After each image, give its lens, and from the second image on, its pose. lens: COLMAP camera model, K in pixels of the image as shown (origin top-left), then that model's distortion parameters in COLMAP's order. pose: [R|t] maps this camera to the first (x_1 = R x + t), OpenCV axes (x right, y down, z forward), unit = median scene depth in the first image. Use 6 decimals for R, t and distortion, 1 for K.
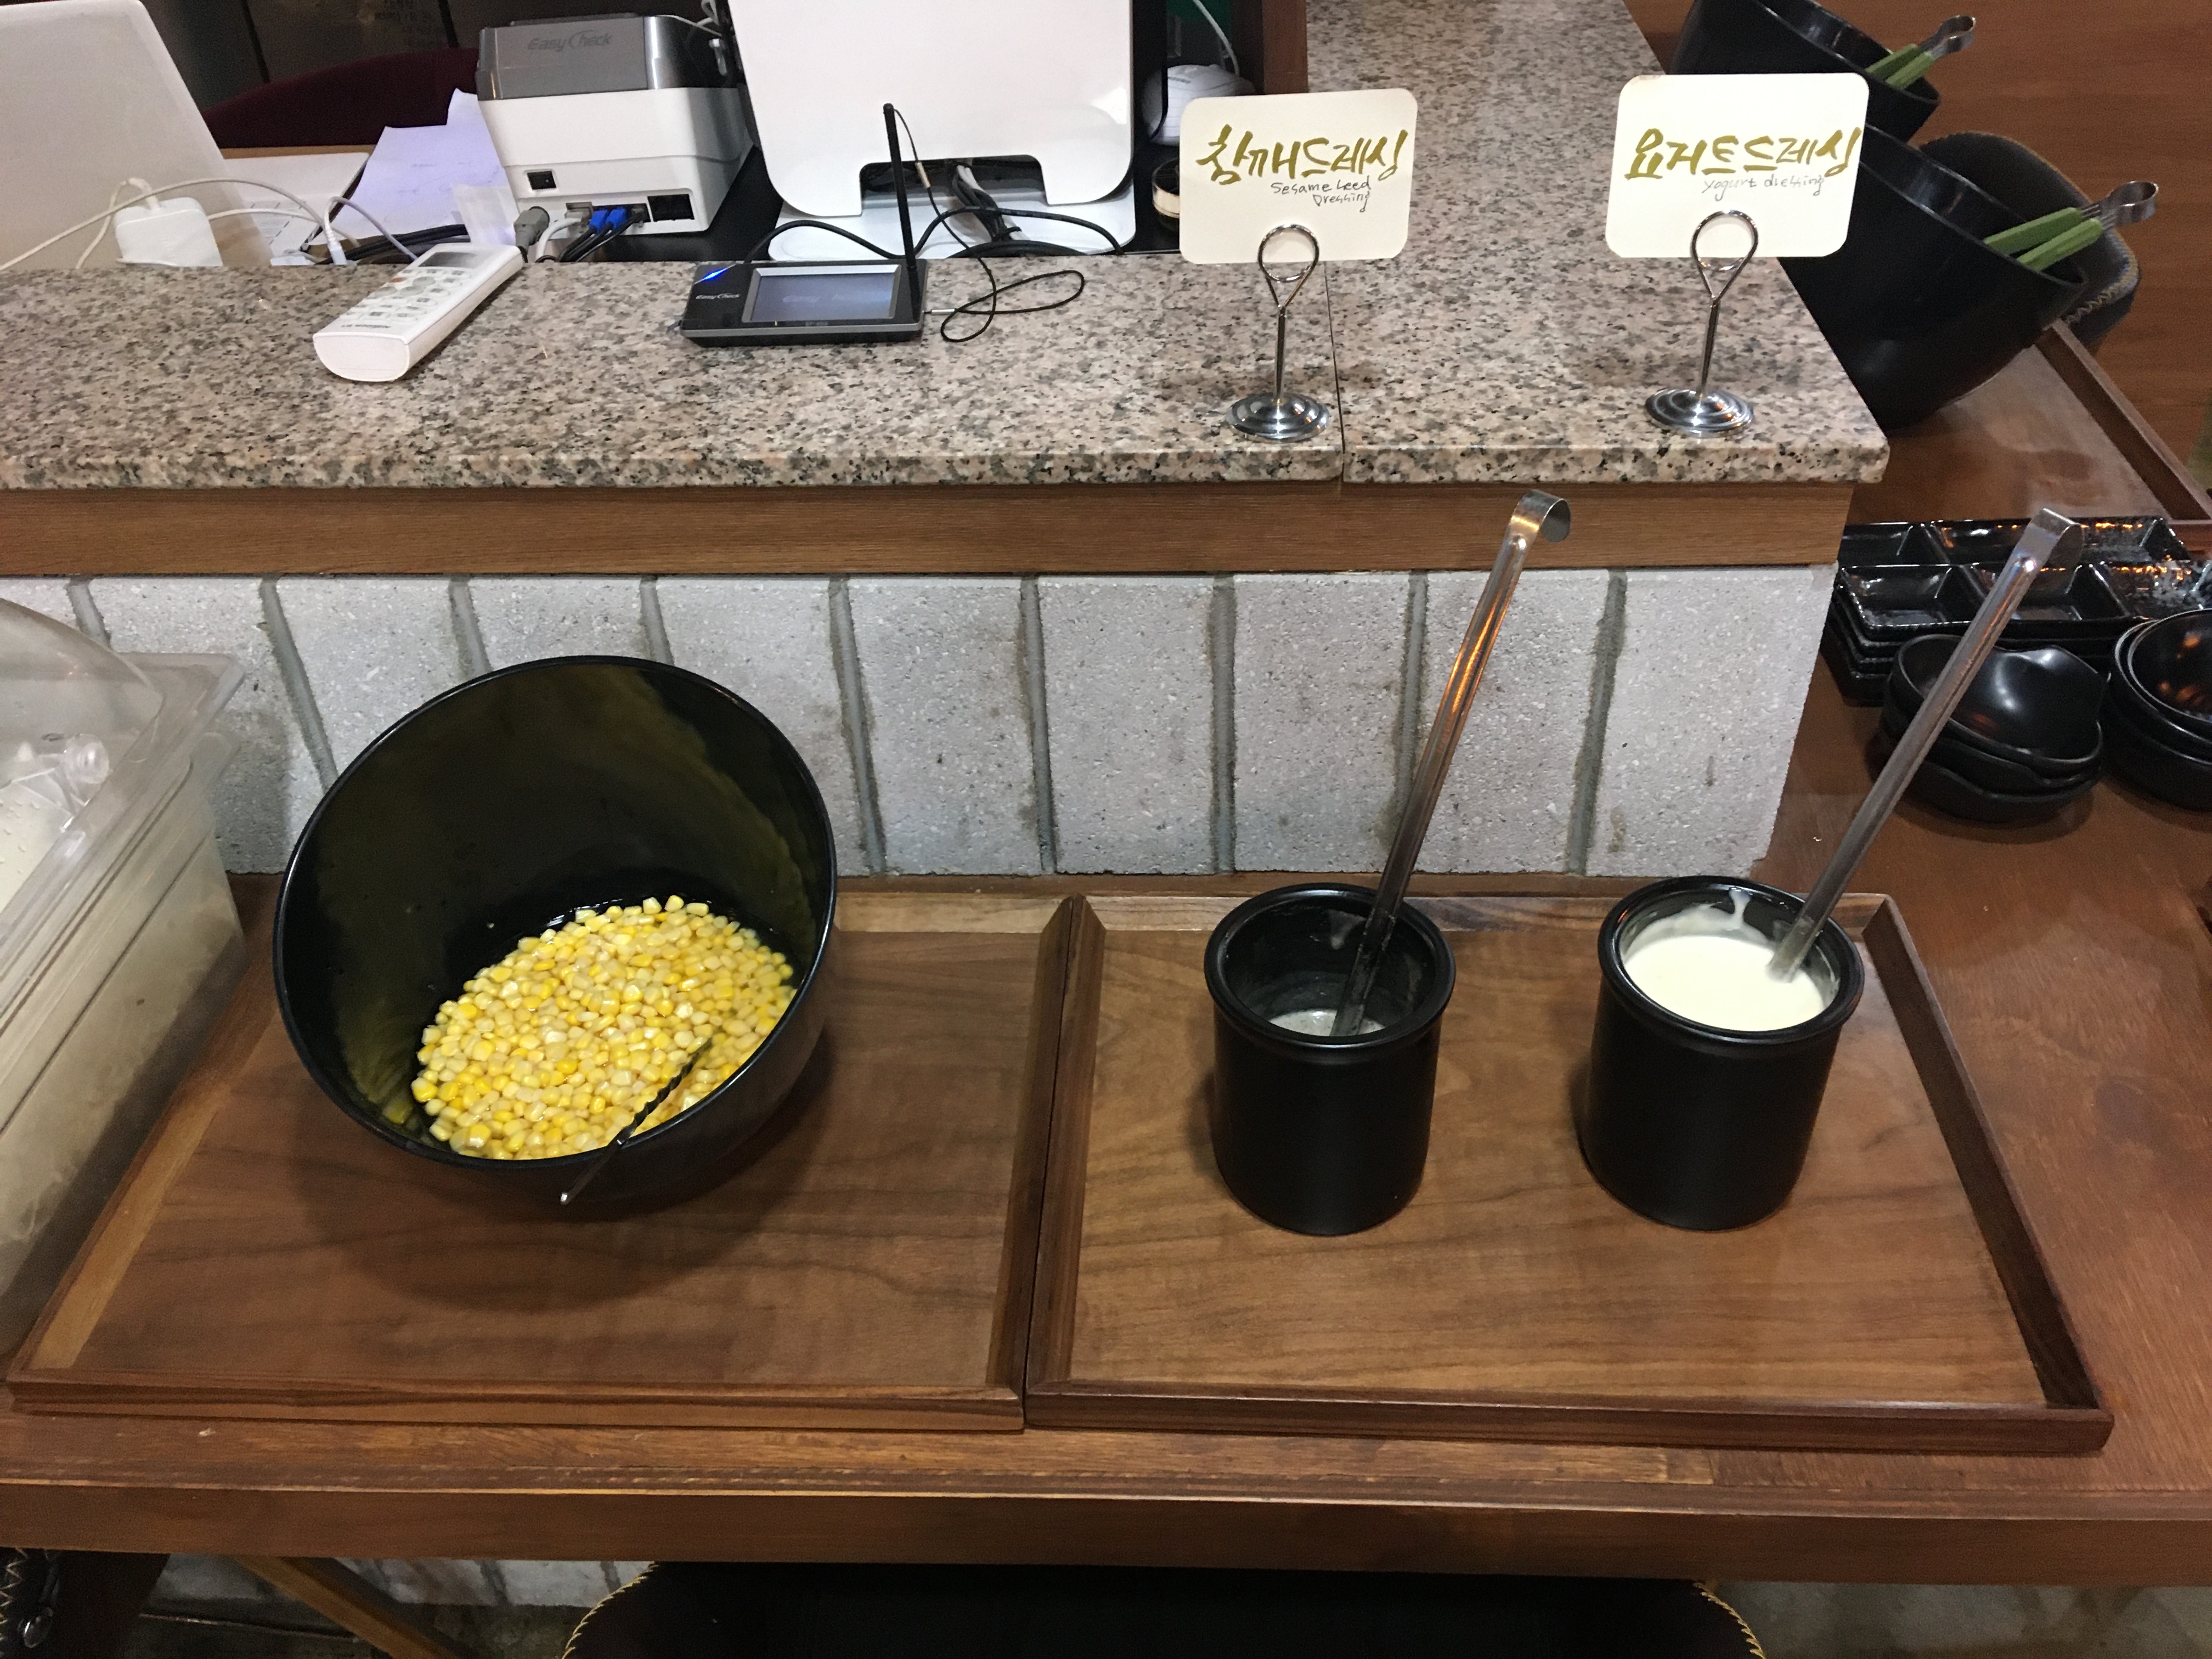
lens RADIAL K [[1860.0, 0, 1112.2], [0, 1860.0, 845.5], [0, 0, 1]] dist [0.090572, -0.143172]
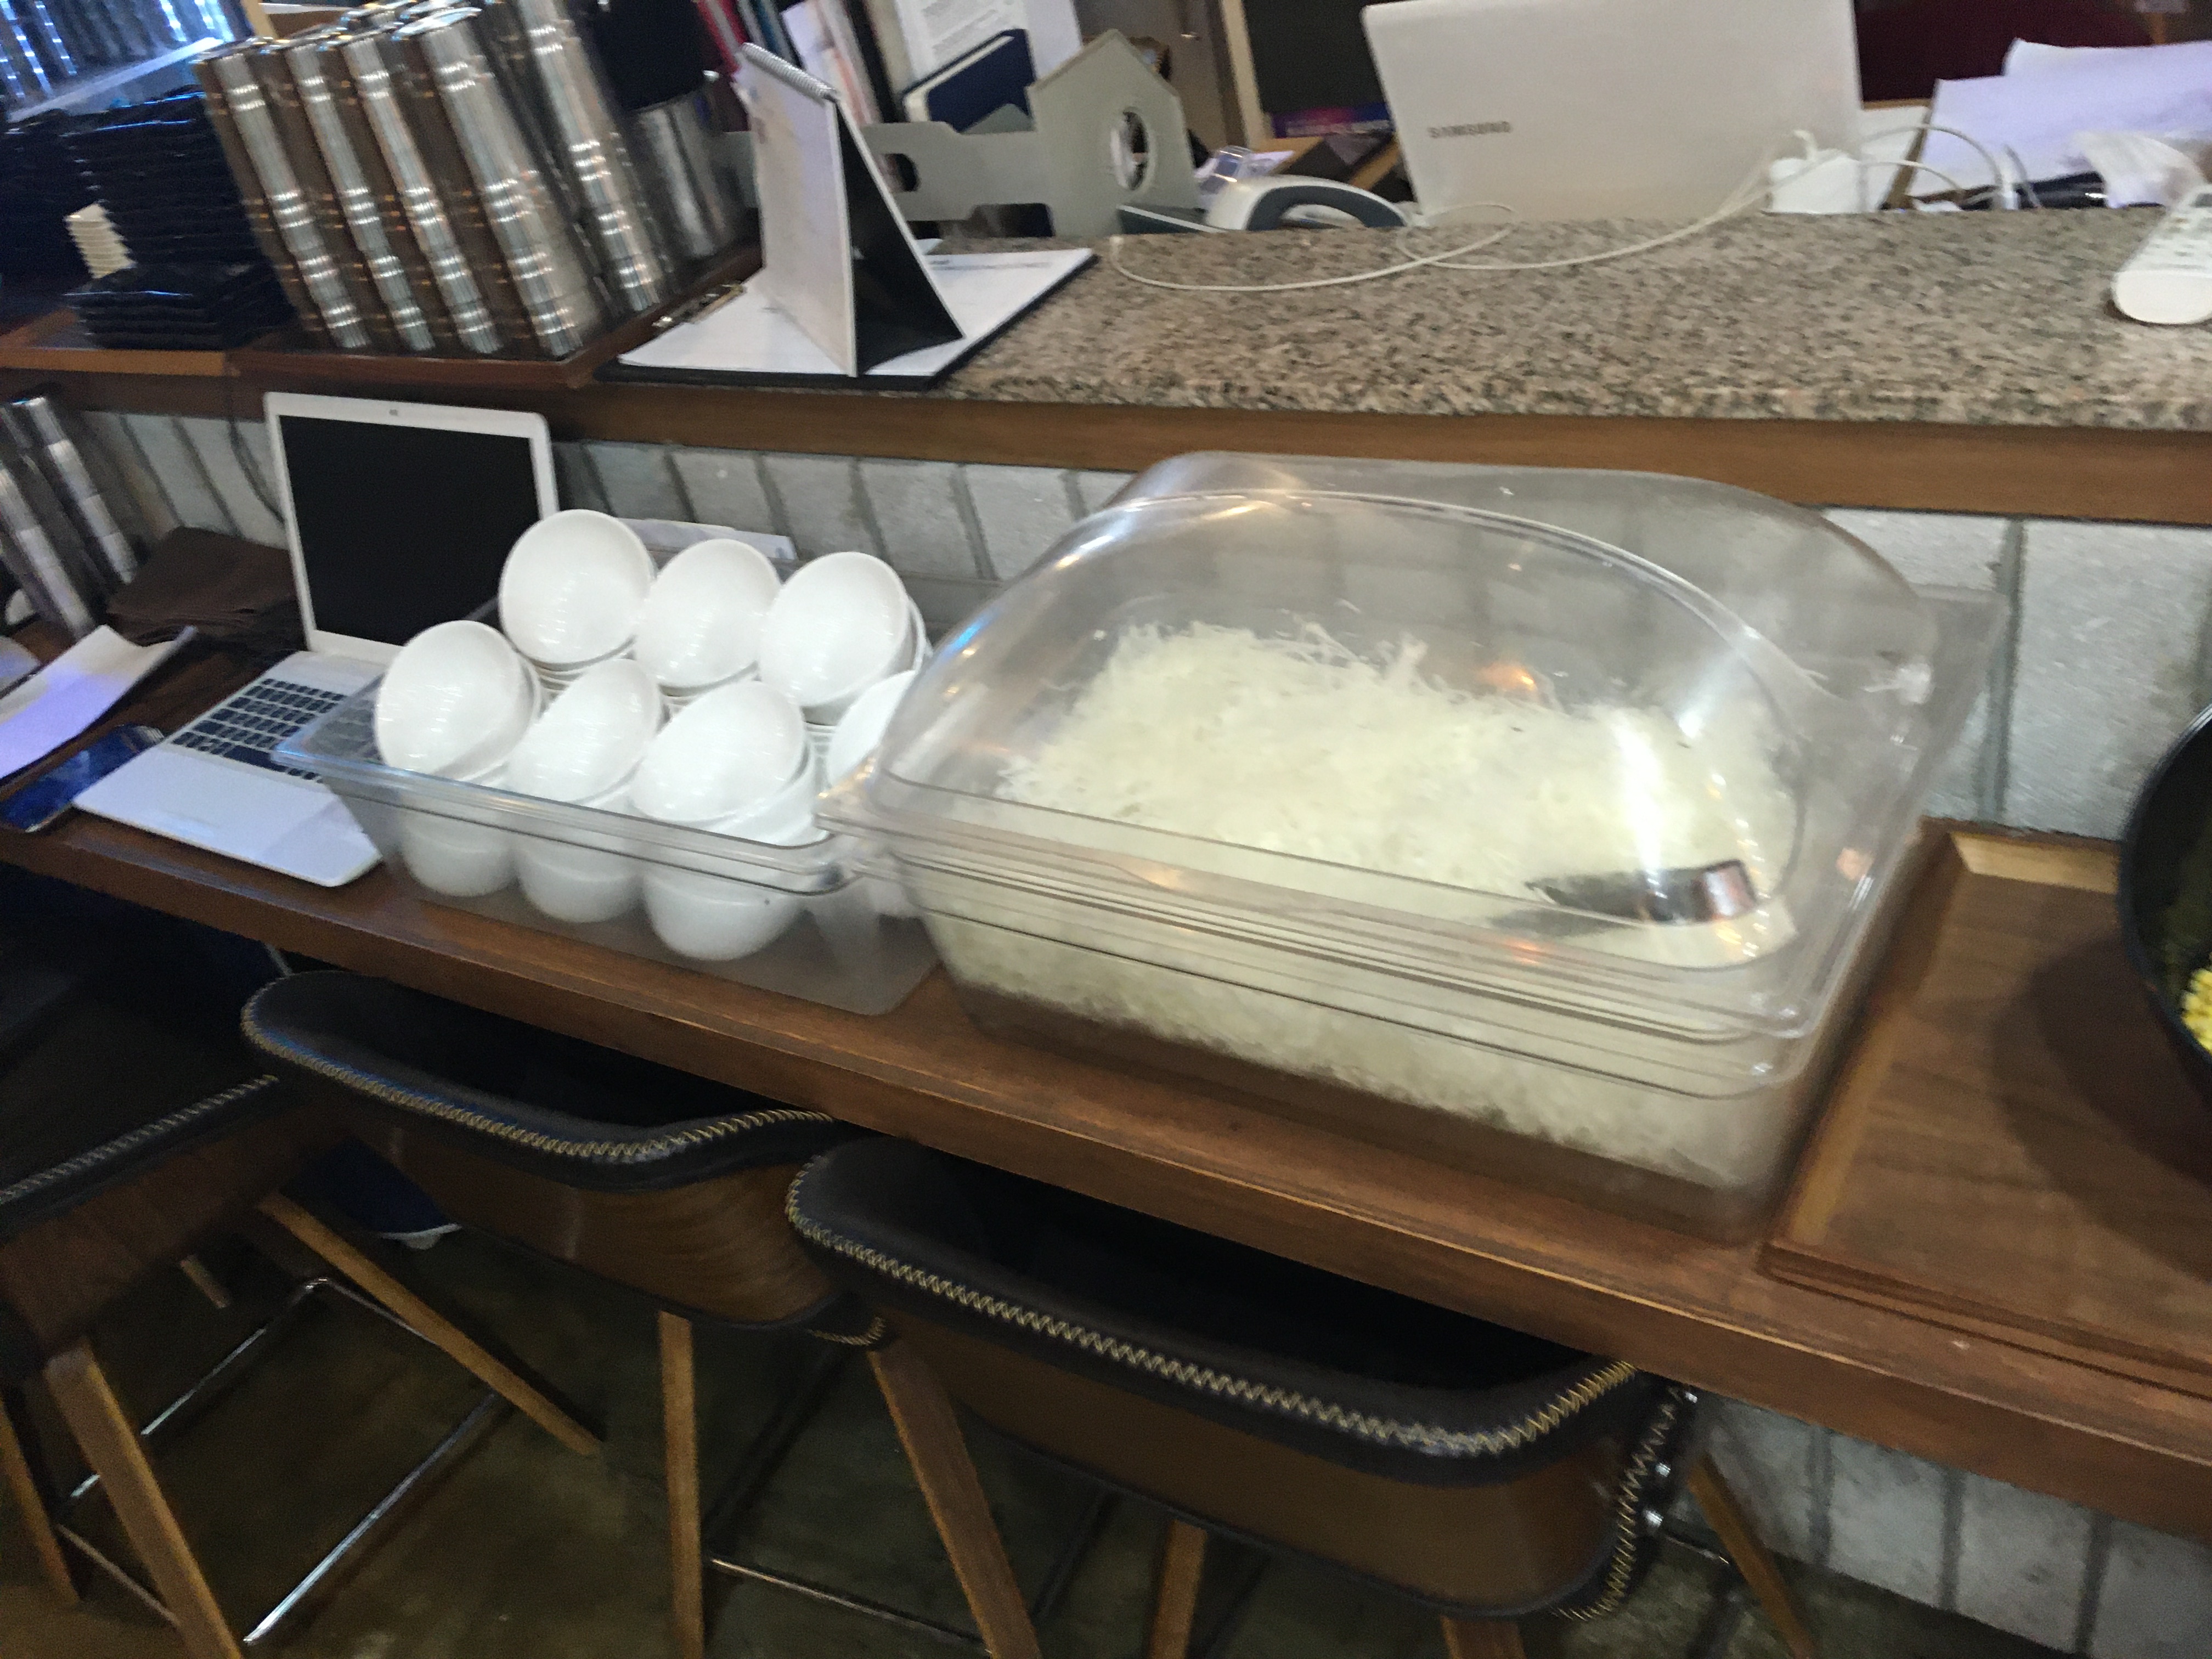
lens RADIAL K [[1860.0, 0, 1112.2], [0, 1860.0, 845.5], [0, 0, 1]] dist [0.090572, -0.143172]
pose [[0.856094, 0.154539, -0.493174, -0.353577], [-0.149259, 0.987515, 0.050347, 0.052901], [0.494797, 0.030509, 0.868473, -0.105370]]
